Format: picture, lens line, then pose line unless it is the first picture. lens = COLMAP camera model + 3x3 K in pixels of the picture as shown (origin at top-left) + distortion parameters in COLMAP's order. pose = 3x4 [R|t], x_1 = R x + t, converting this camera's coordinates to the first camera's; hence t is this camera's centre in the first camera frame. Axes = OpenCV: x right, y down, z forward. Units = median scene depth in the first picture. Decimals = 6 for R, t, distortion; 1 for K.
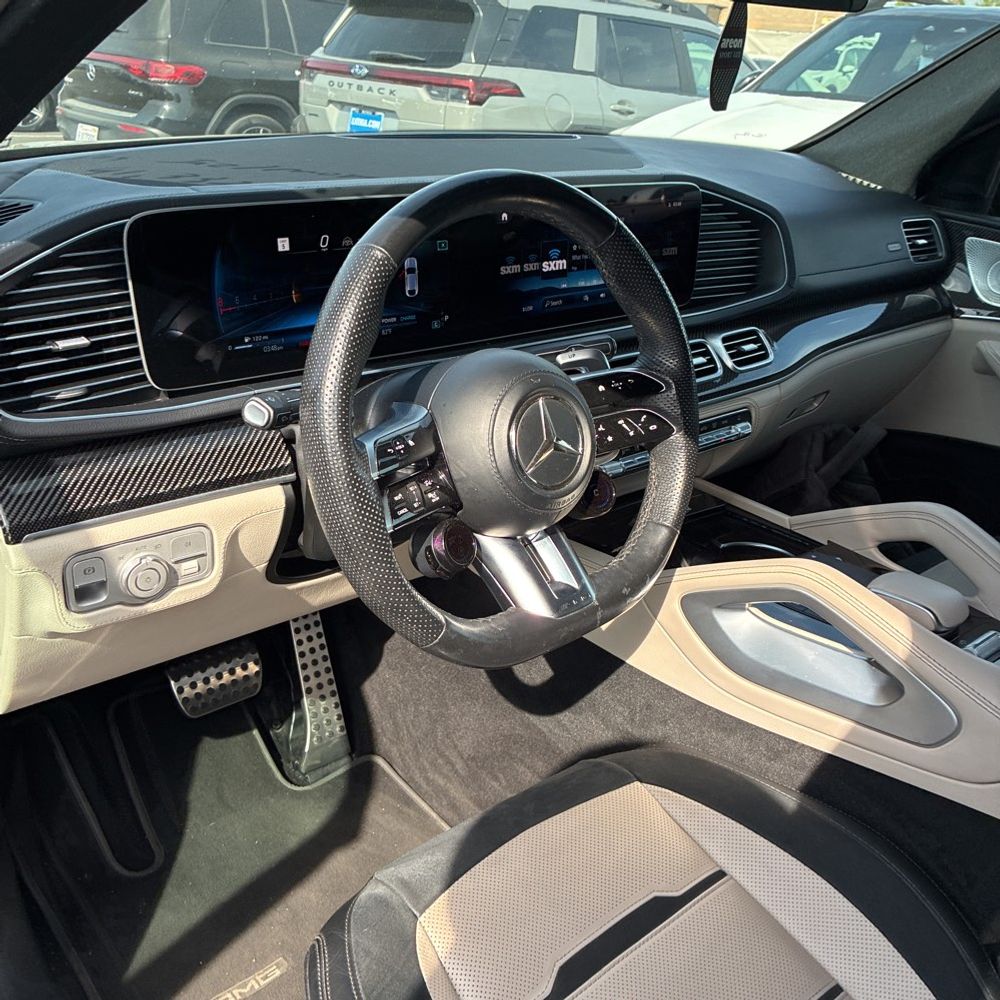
lens RADIAL K [[995.1, 0, 500.0], [0, 995.1, 500.0], [0, 0, 1]] dist [0.043875, 0.000334]
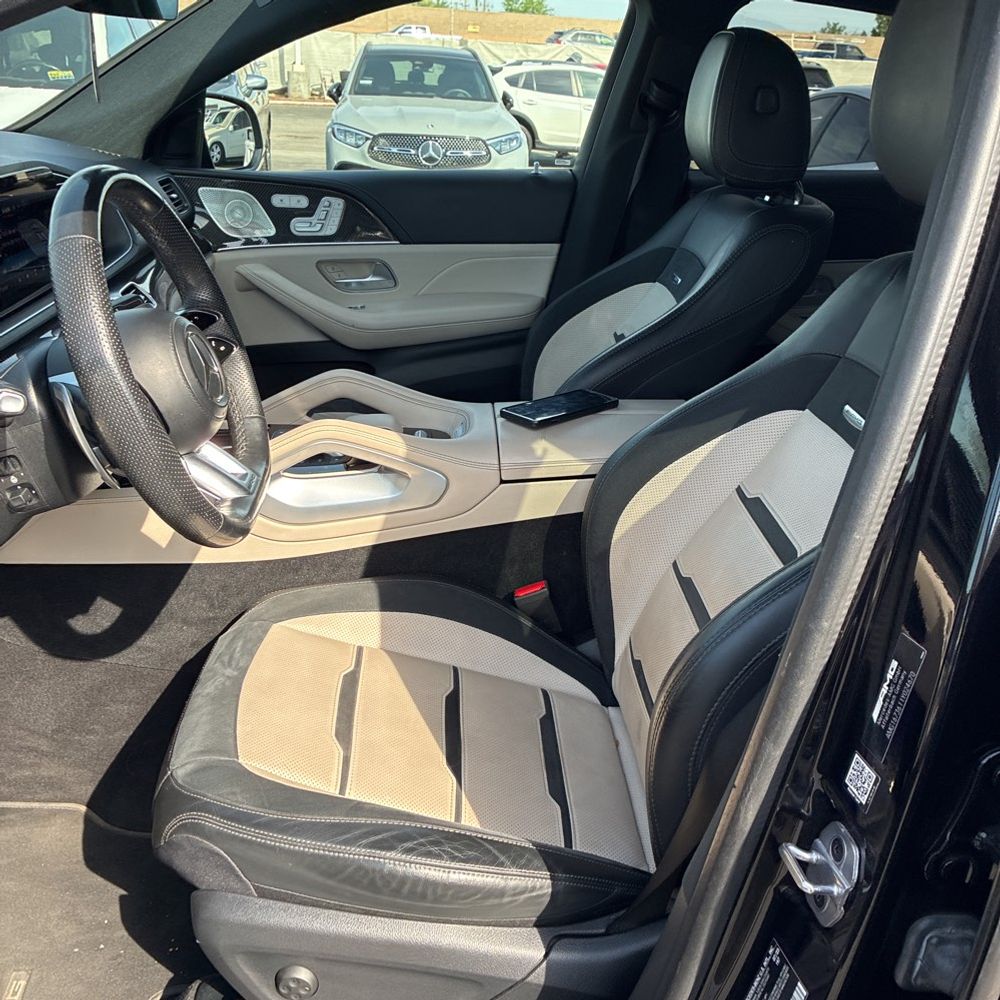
lens RADIAL K [[1028.0, 0, 492.0], [0, 1028.0, 515.3], [0, 0, 1]] dist [0.014797, -0.023230]
pose [[0.594008, -0.356057, 0.721372, -0.520127], [0.326562, 0.926235, 0.188270, -0.006977], [-0.735195, 0.123739, 0.666466, -0.096834]]
